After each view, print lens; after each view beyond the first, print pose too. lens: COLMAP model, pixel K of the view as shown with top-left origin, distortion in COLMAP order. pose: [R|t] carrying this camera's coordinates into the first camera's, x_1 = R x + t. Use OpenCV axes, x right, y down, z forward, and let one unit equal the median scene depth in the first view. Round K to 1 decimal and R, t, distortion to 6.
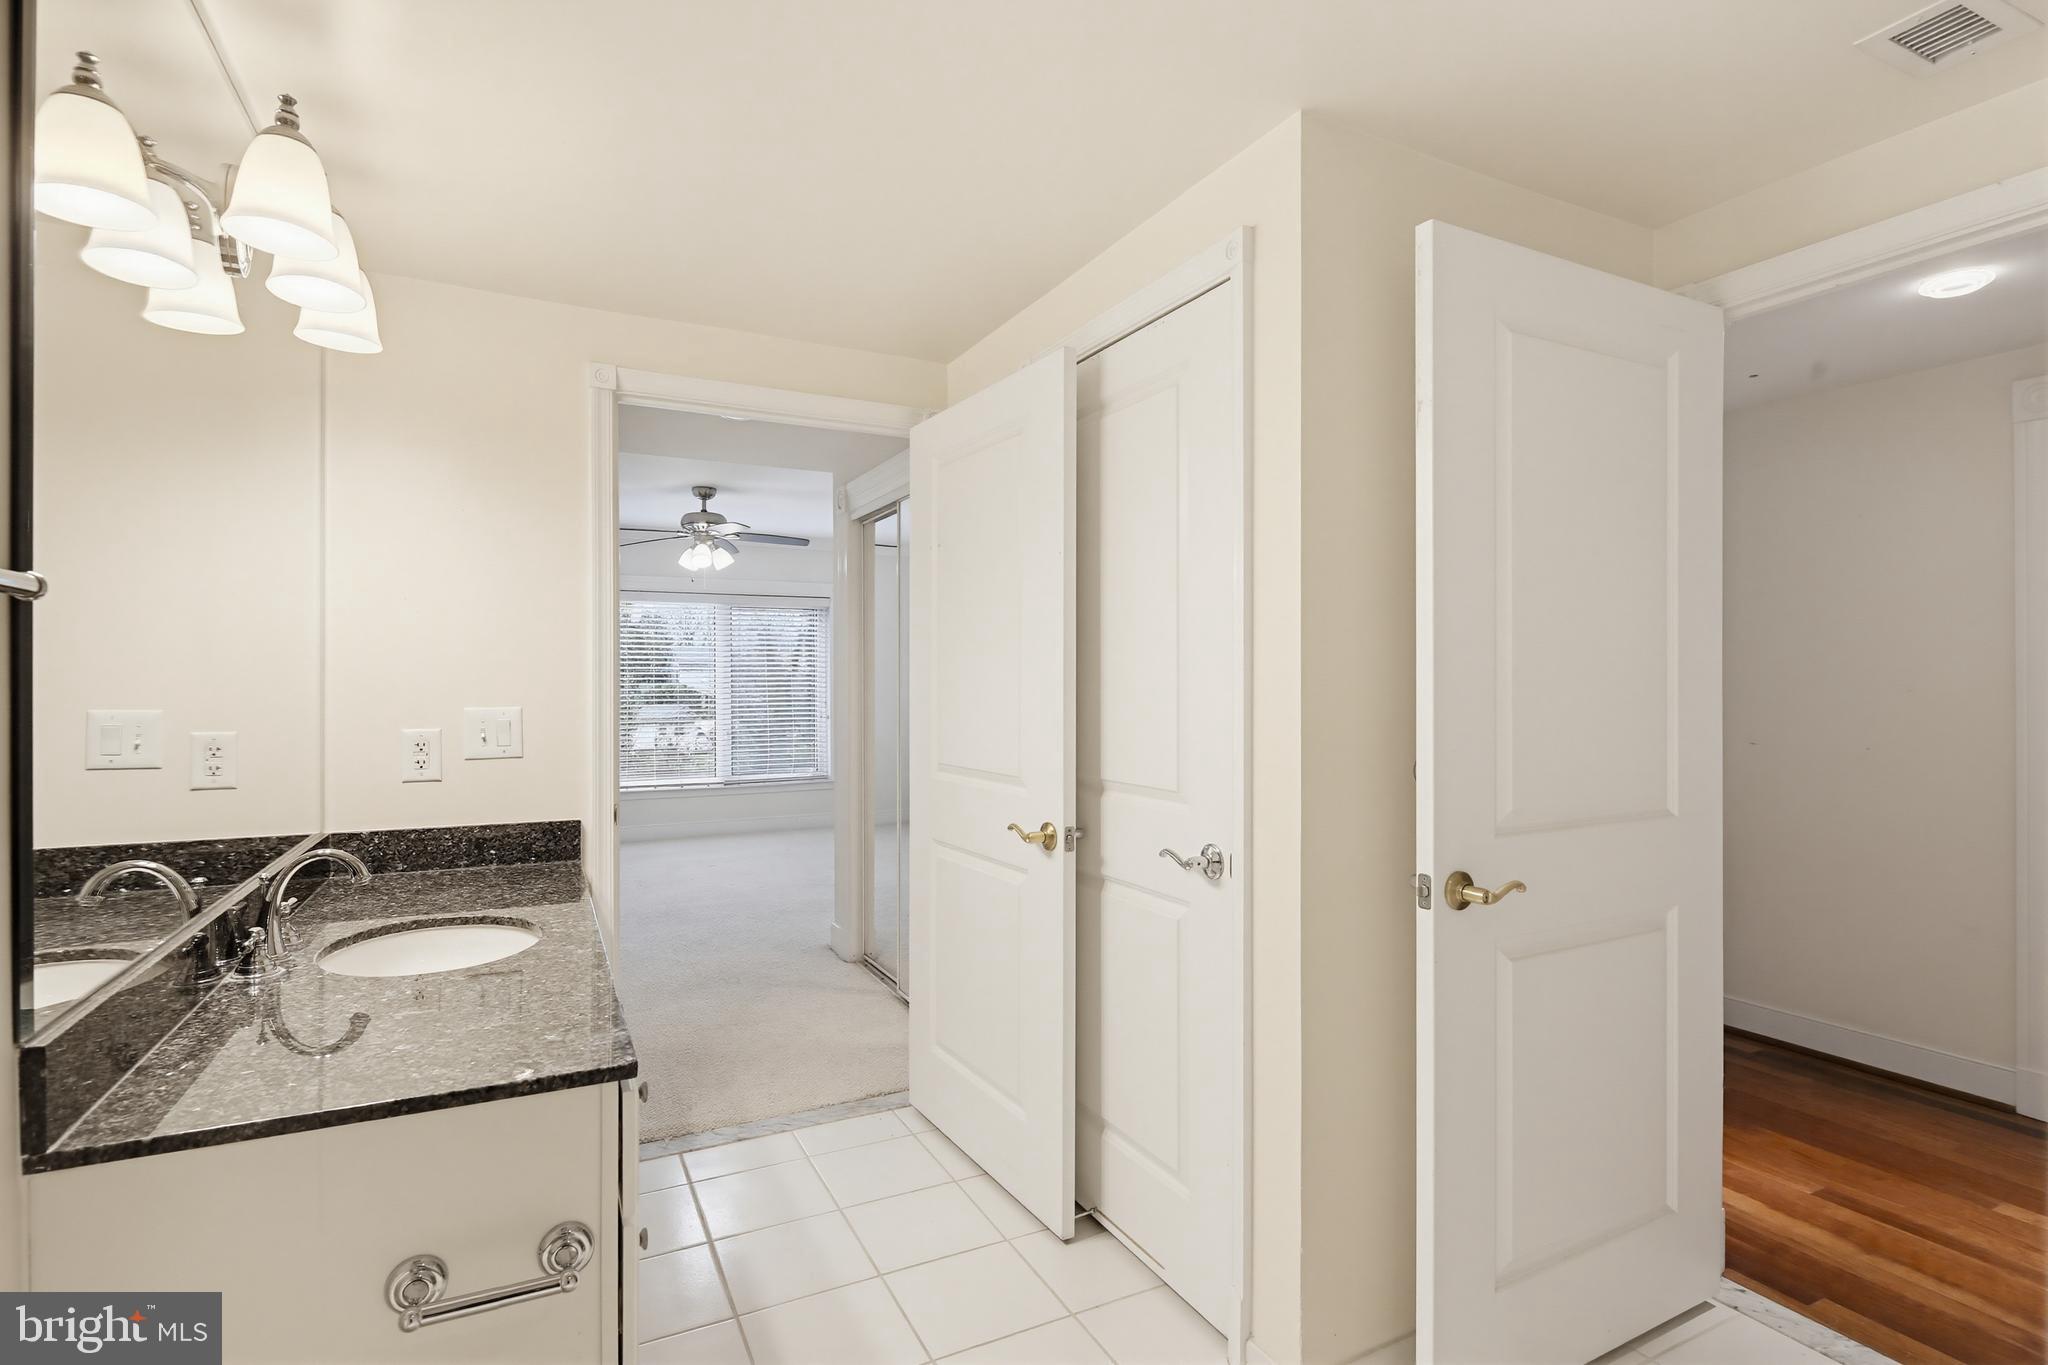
lens RADIAL K [[1005.4, 0, 1023.6], [0, 1005.4, 680.7], [0, 0, 1]] dist [-0.000050, -0.001638]
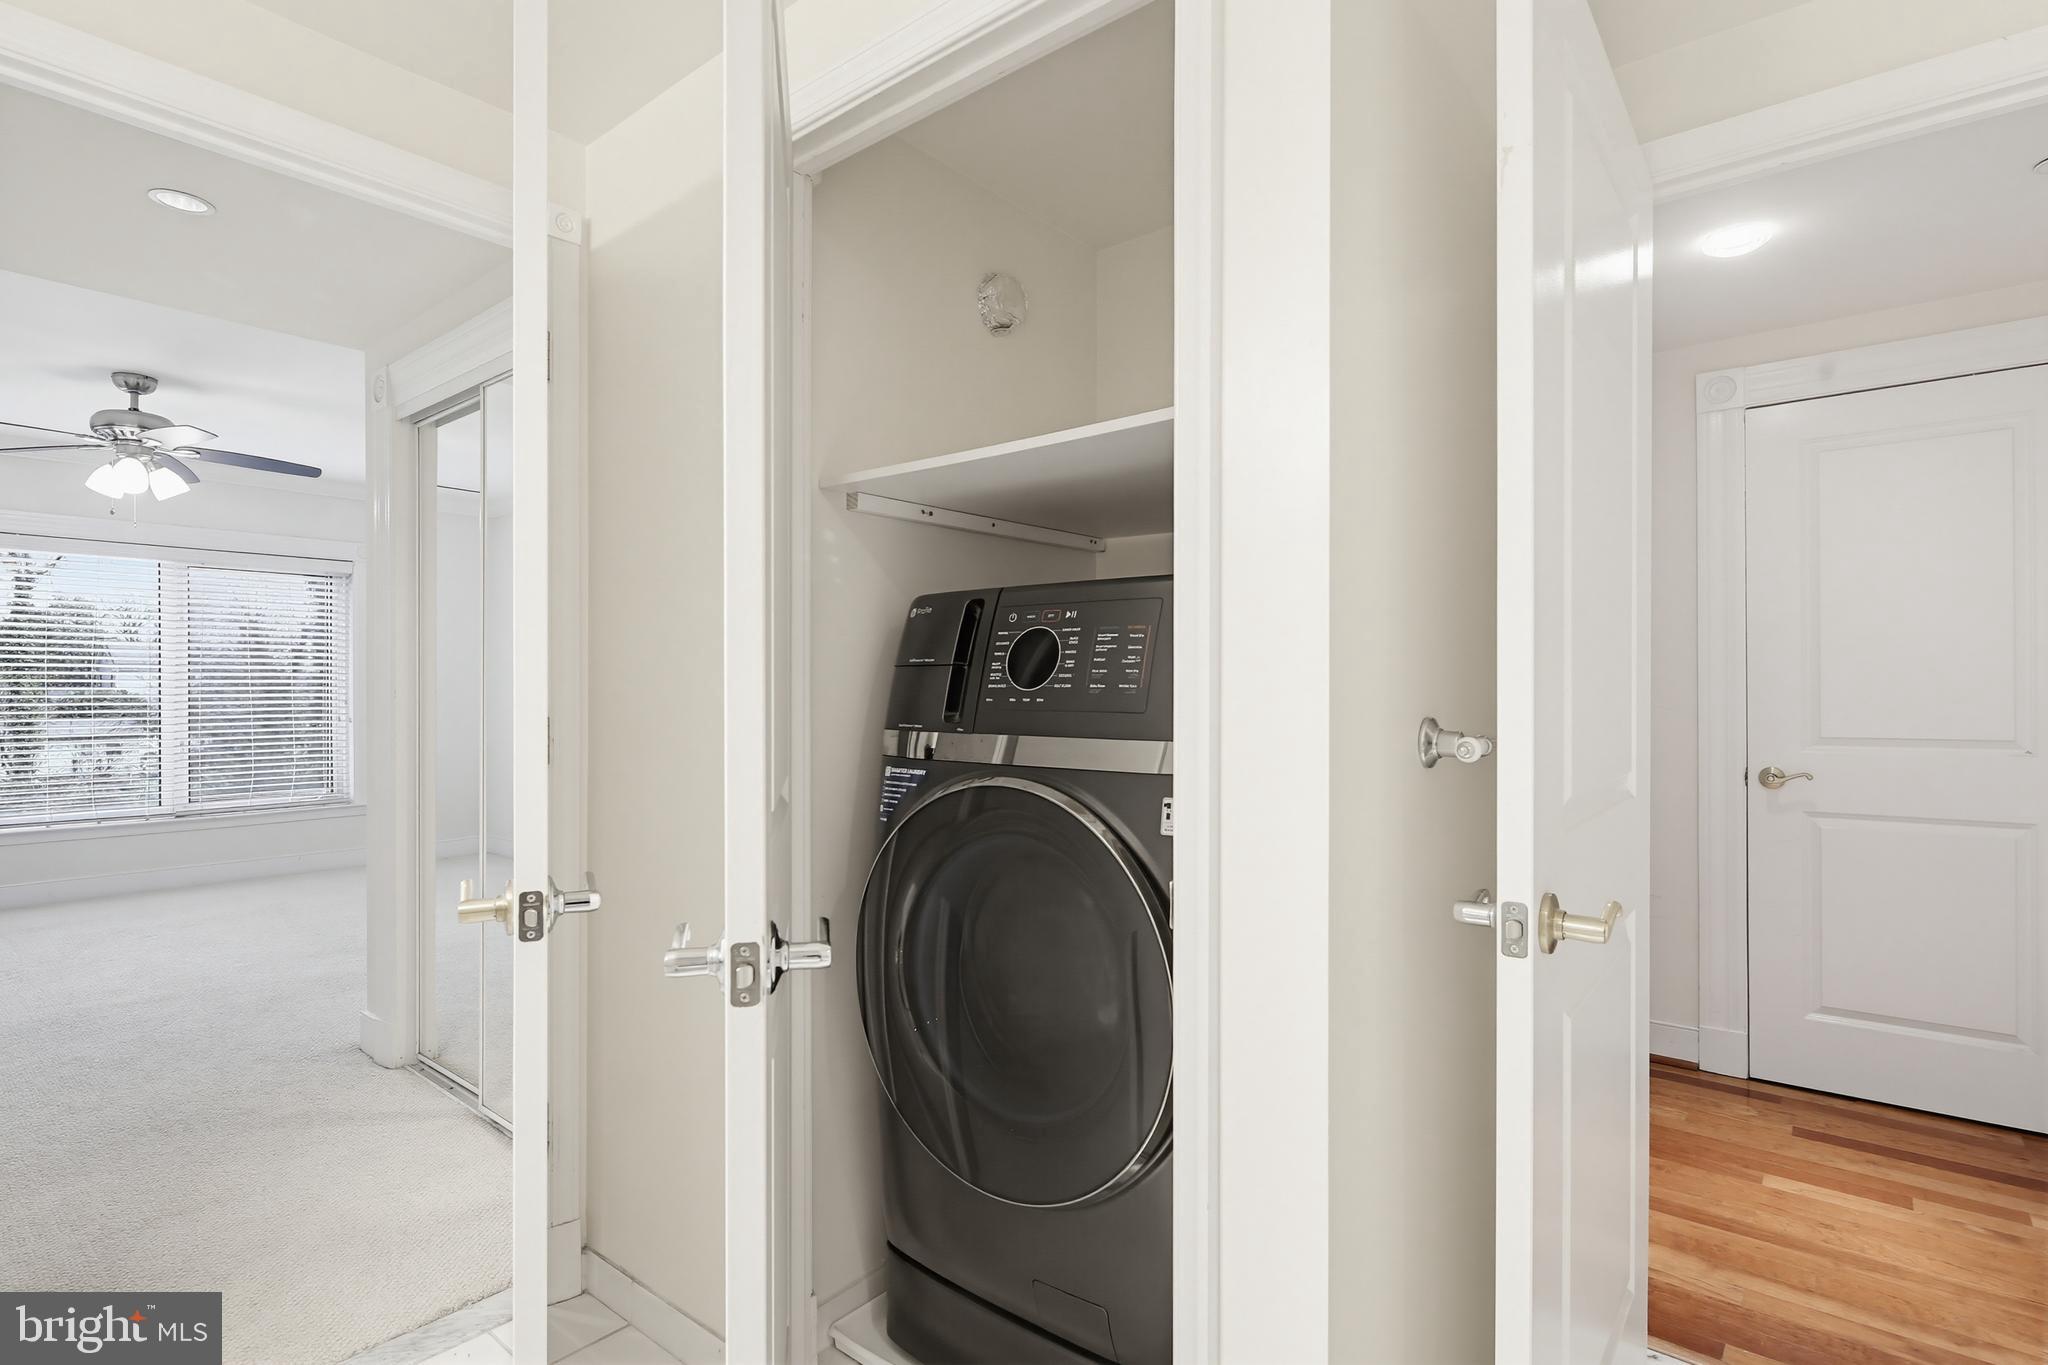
lens RADIAL K [[1005.4, 0, 1031.0], [0, 1005.4, 693.0], [0, 0, 1]] dist [-0.000050, -0.001638]
pose [[0.918163, 0.001148, 0.396202, -0.034358], [-0.002392, 0.999994, 0.002646, 0.016964], [-0.396197, -0.003378, 0.918160, 0.150468]]
